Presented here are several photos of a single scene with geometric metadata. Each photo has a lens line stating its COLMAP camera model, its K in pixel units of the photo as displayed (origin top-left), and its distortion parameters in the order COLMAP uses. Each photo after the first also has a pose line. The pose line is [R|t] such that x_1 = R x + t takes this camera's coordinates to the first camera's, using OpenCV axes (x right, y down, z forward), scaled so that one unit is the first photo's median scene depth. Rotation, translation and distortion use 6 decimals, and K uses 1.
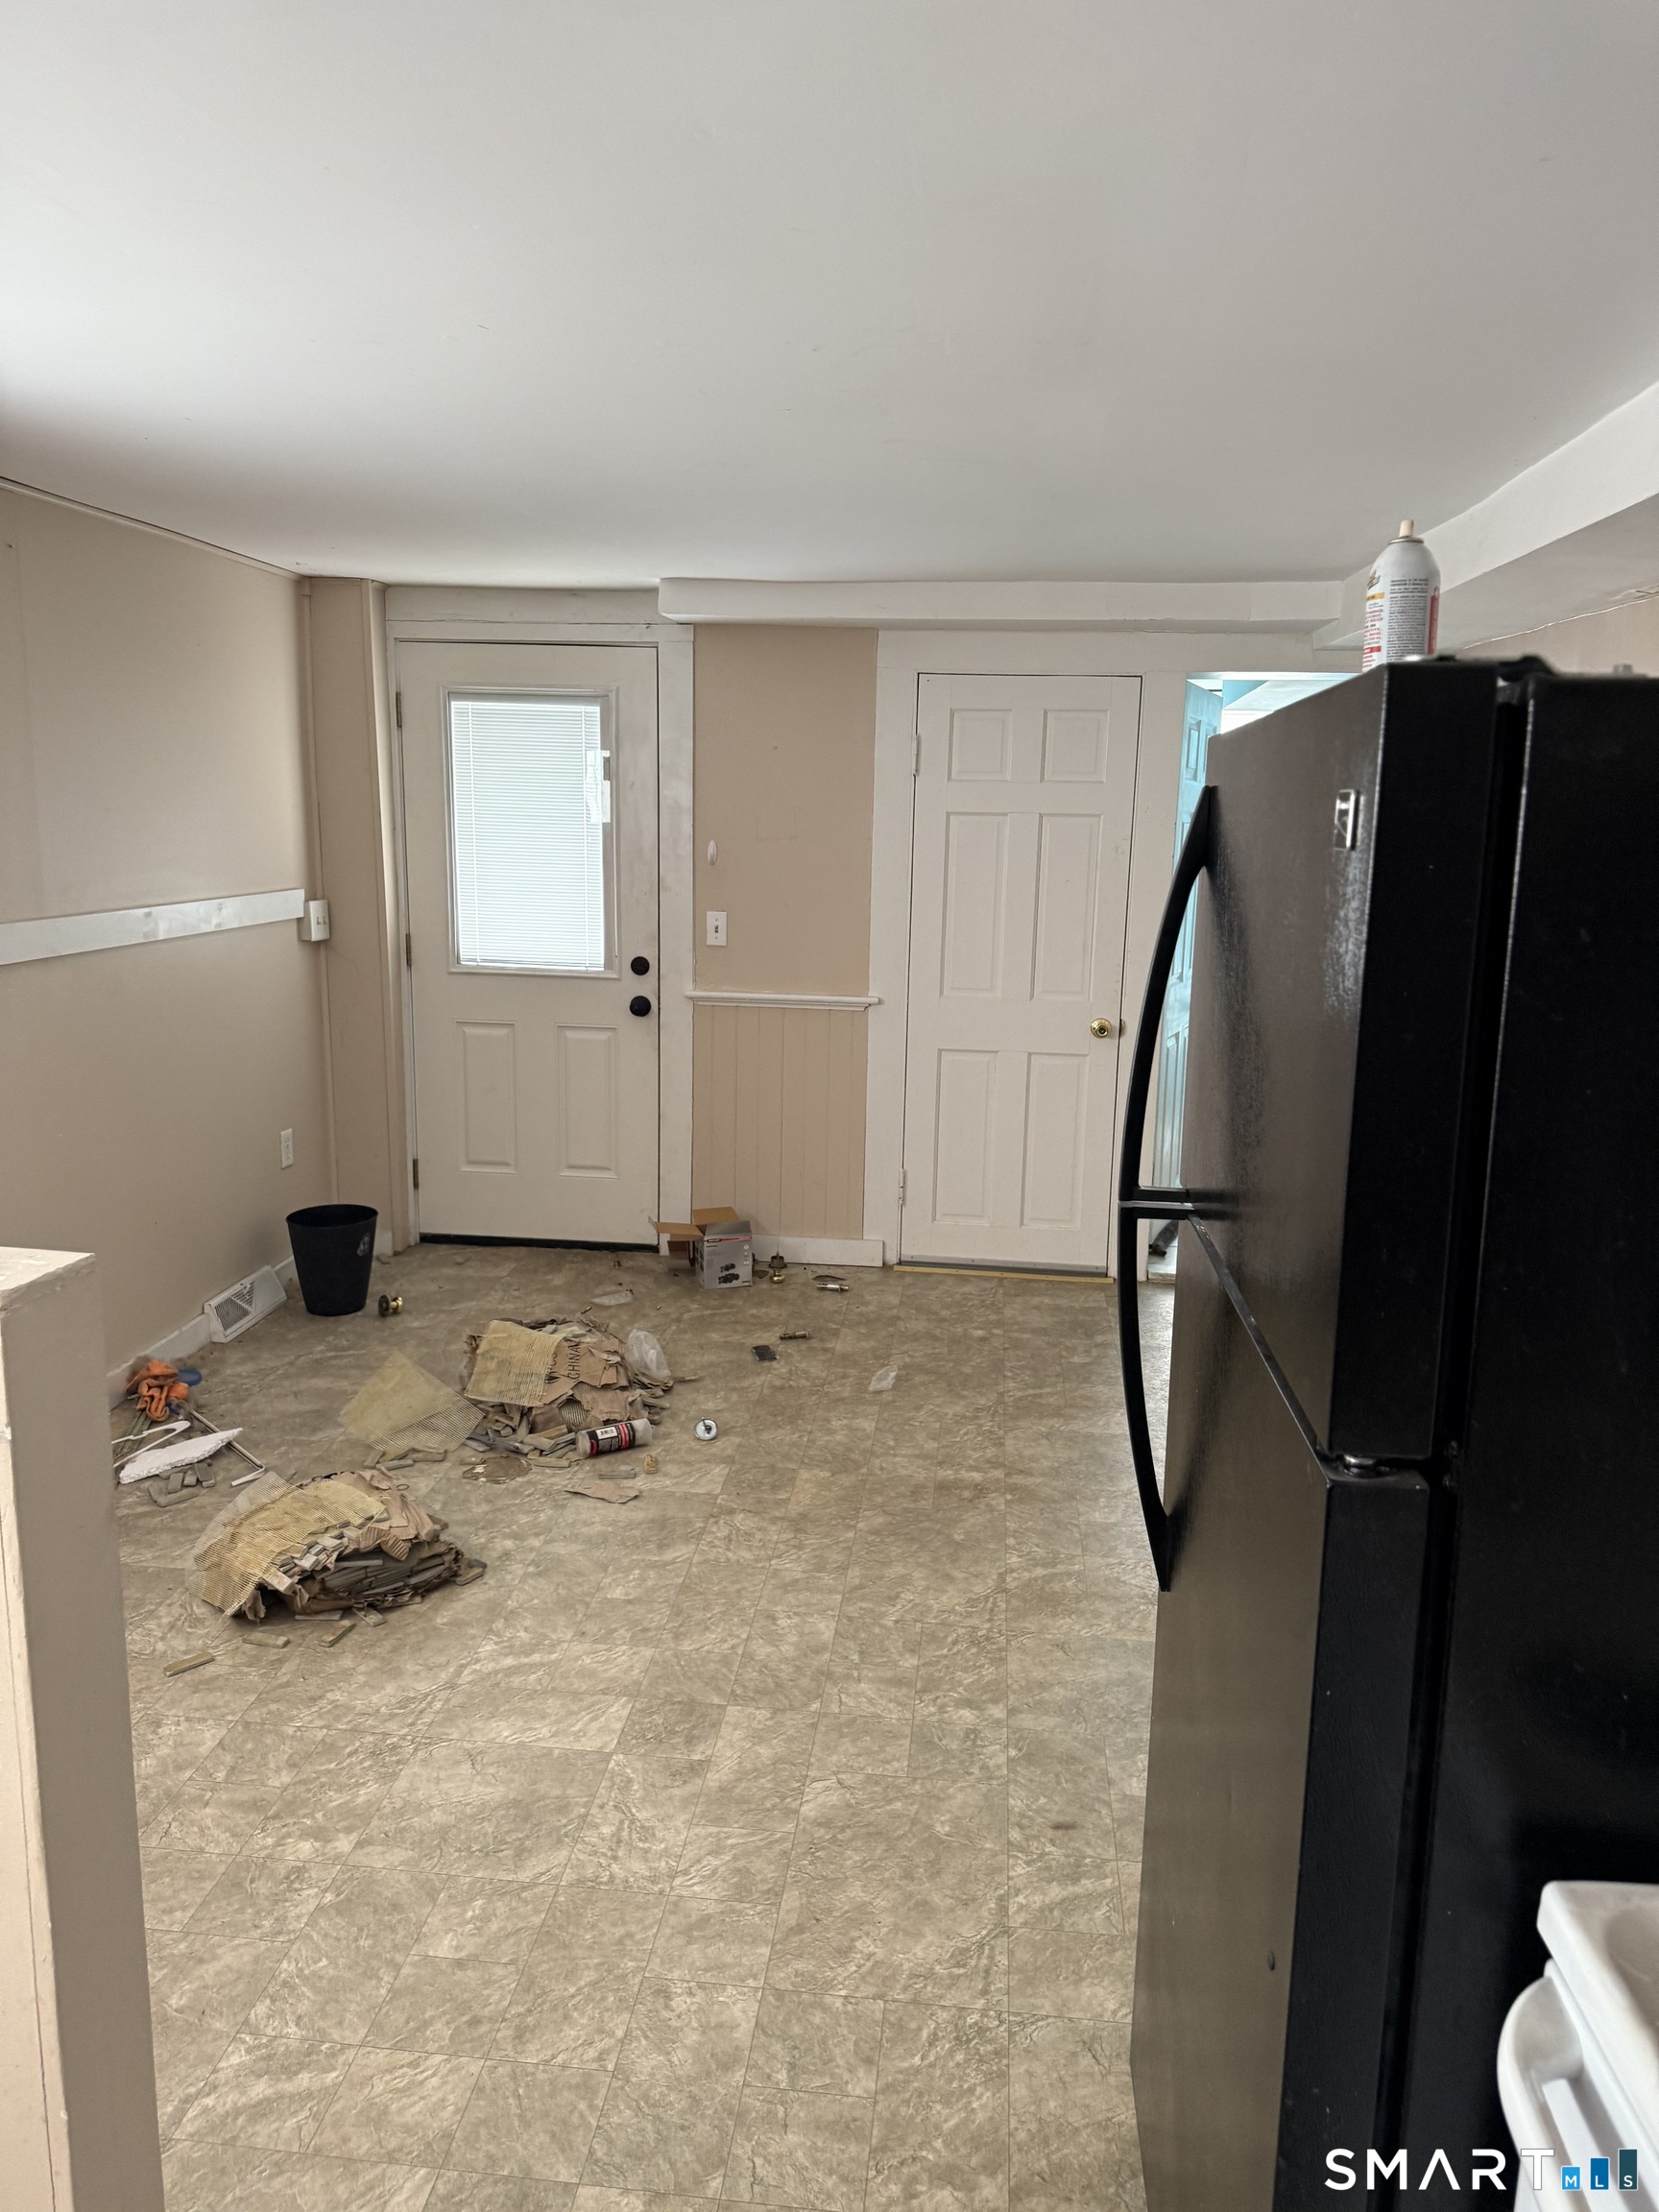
lens RADIAL K [[1569.9, 0, 808.7], [0, 1569.9, 1122.7], [0, 0, 1]] dist [0.049244, -0.068876]
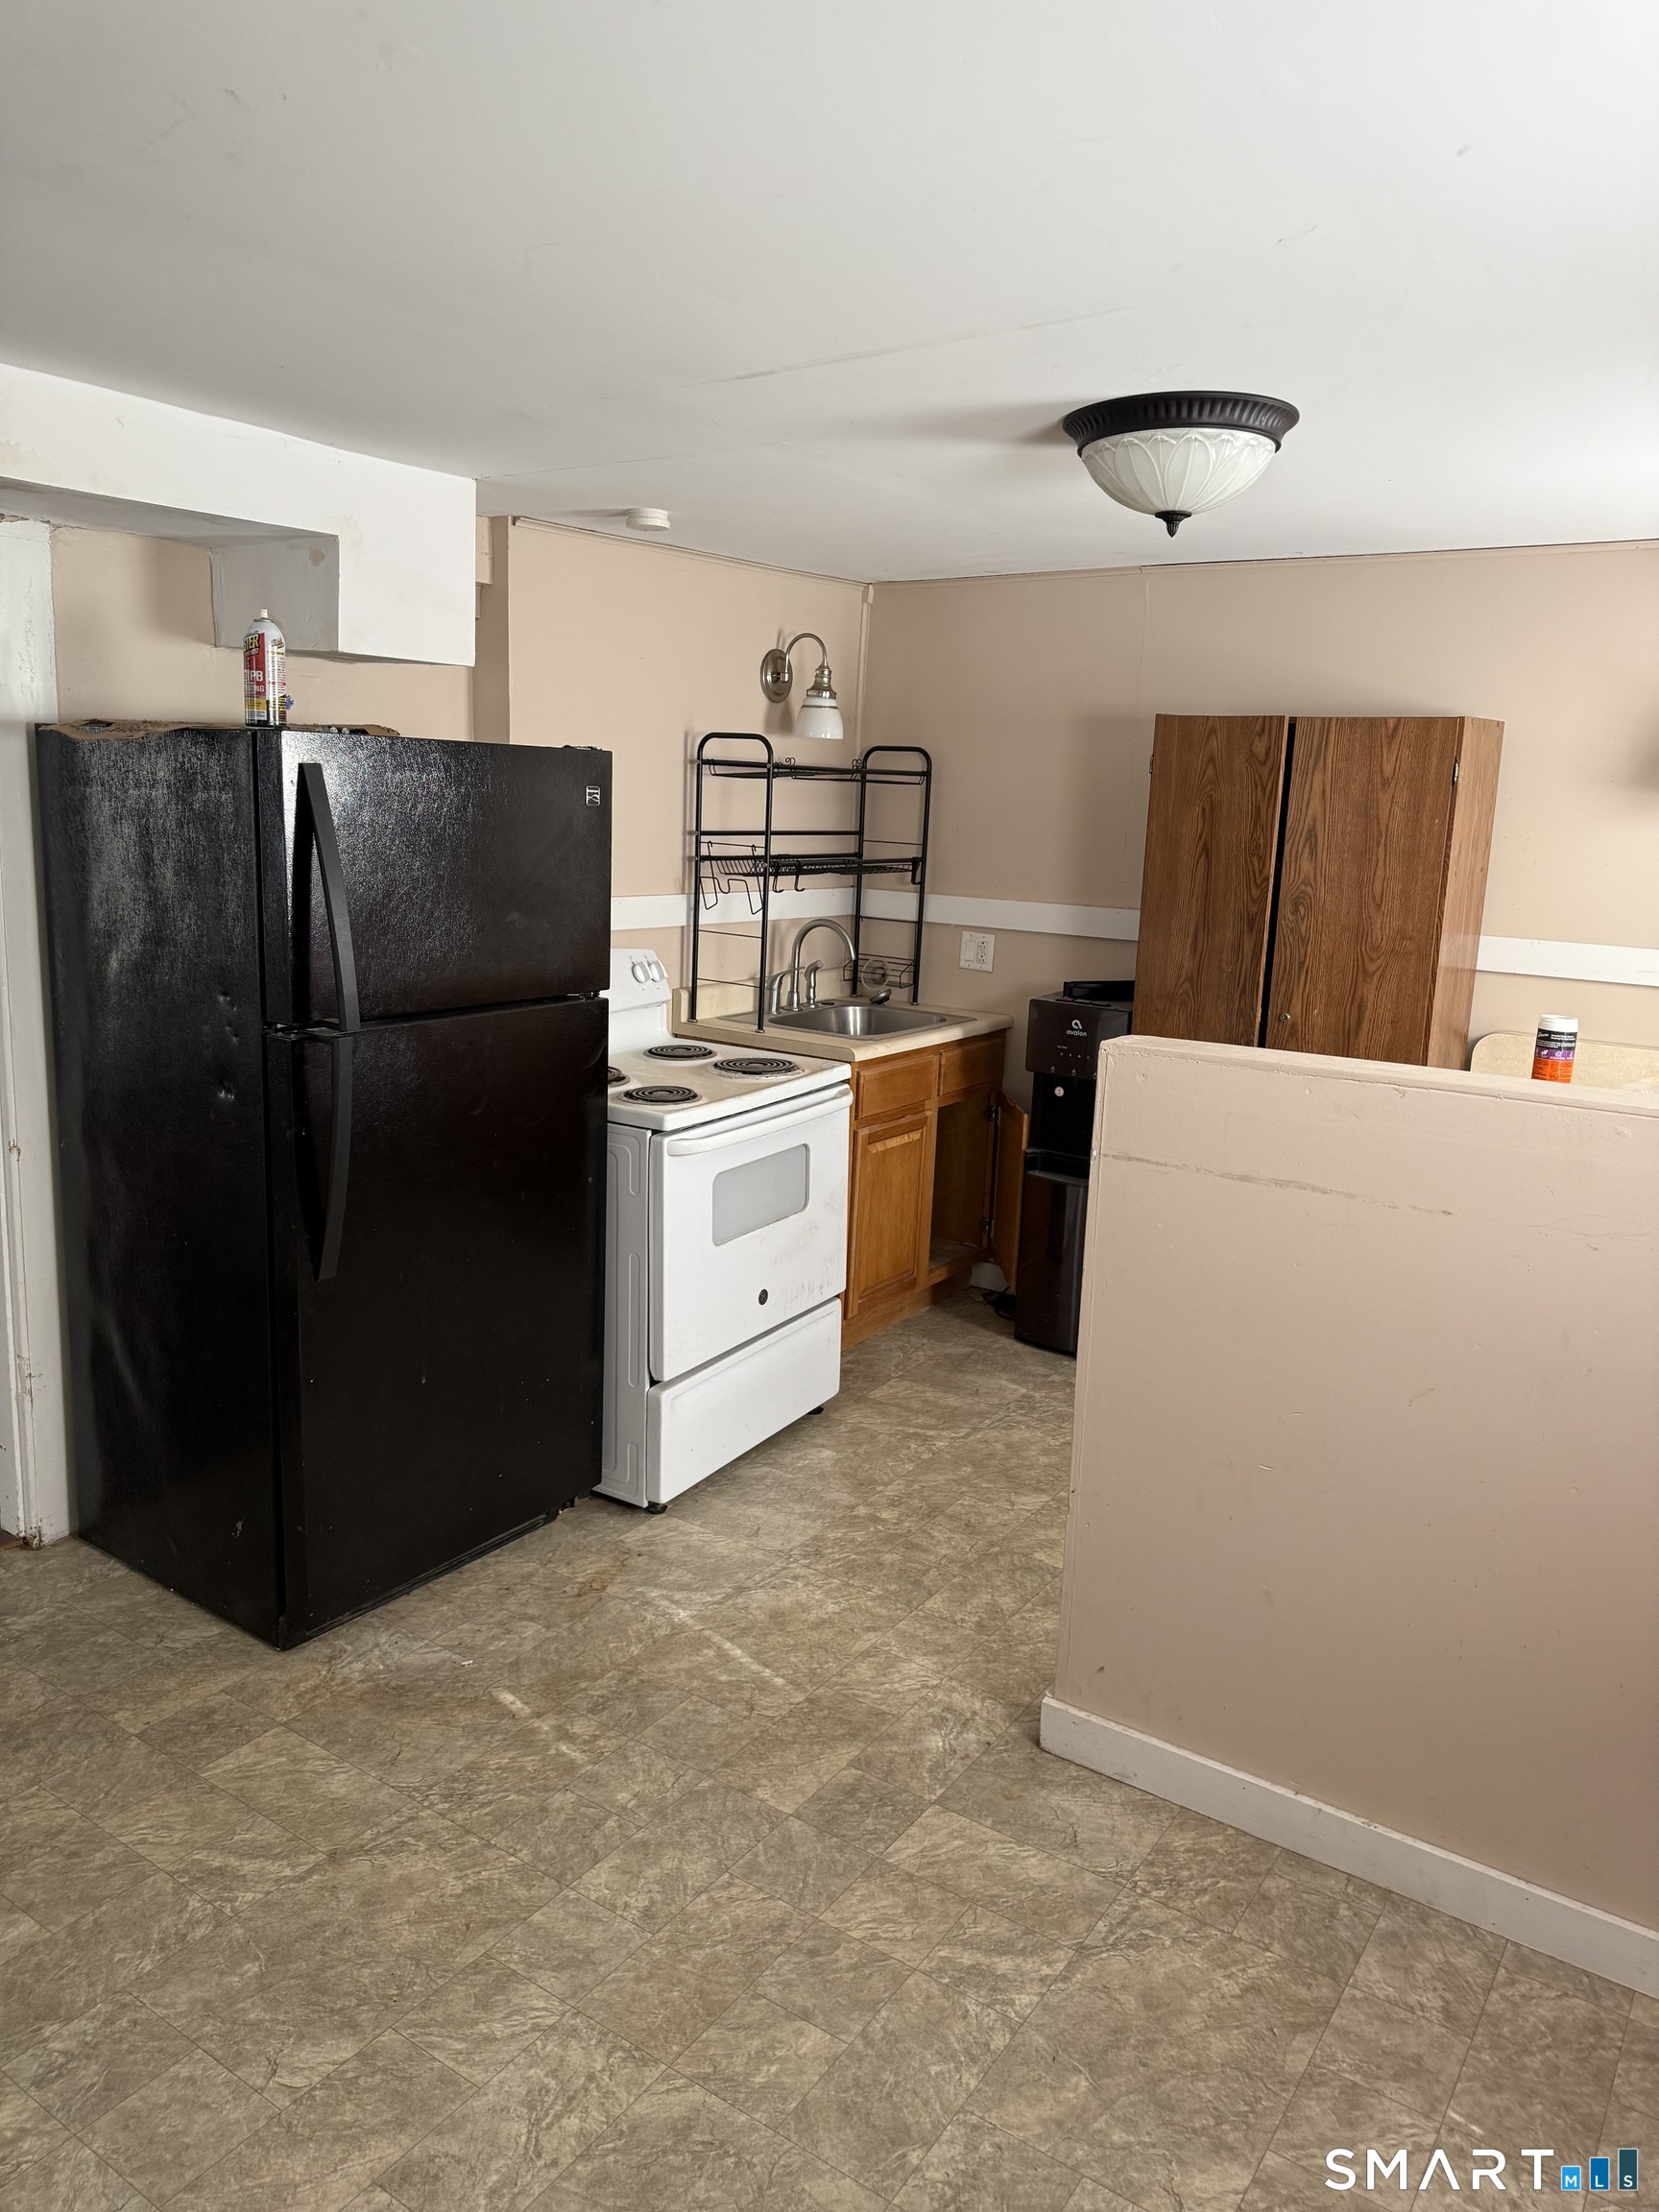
lens RADIAL K [[1569.9, 0, 787.2], [0, 1569.9, 1067.9], [0, 0, 1]] dist [0.049244, -0.068876]
pose [[-0.877397, -0.139063, 0.459168, -0.559863], [0.033915, 0.936698, 0.348493, -0.344697], [-0.478564, 0.321339, -0.817140, 1.564995]]
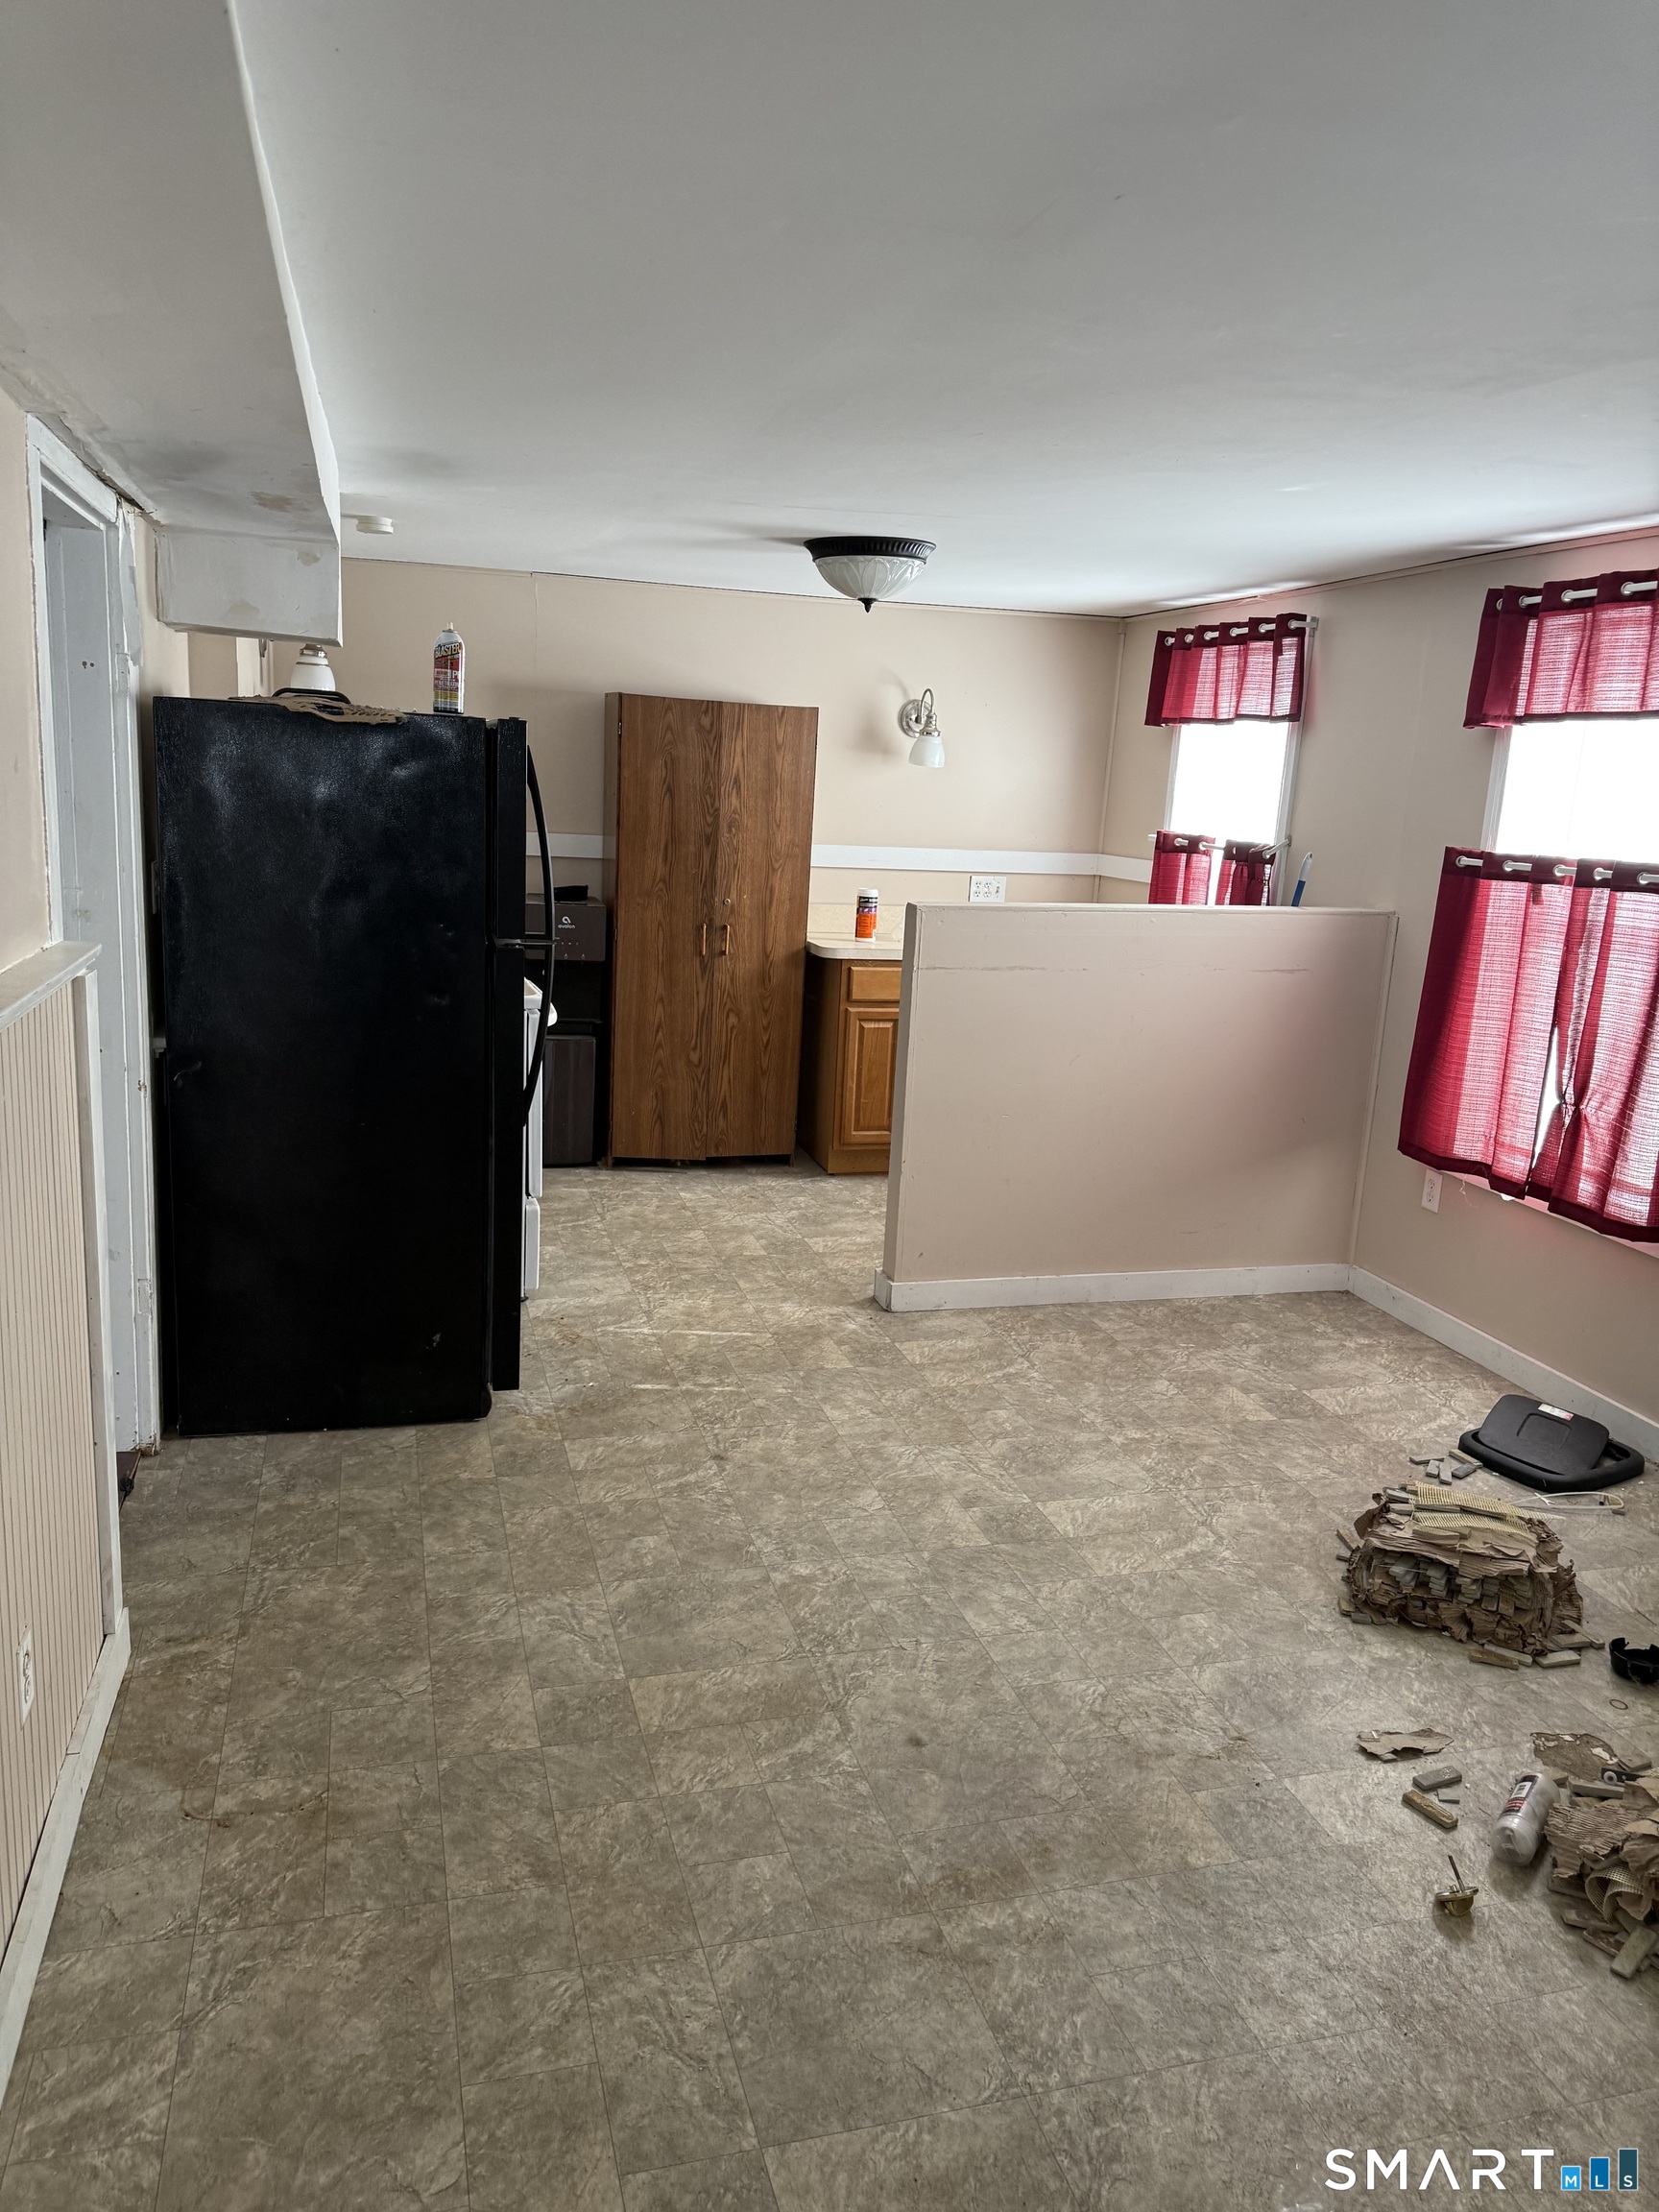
lens RADIAL K [[1569.9, 0, 820.6], [0, 1569.9, 1100.4], [0, 0, 1]] dist [0.049244, -0.068876]
pose [[-0.923738, 0.010595, -0.382879, 0.648753], [-0.138277, 0.922979, 0.359150, -0.434361], [0.357194, 0.384704, -0.851126, 2.301662]]
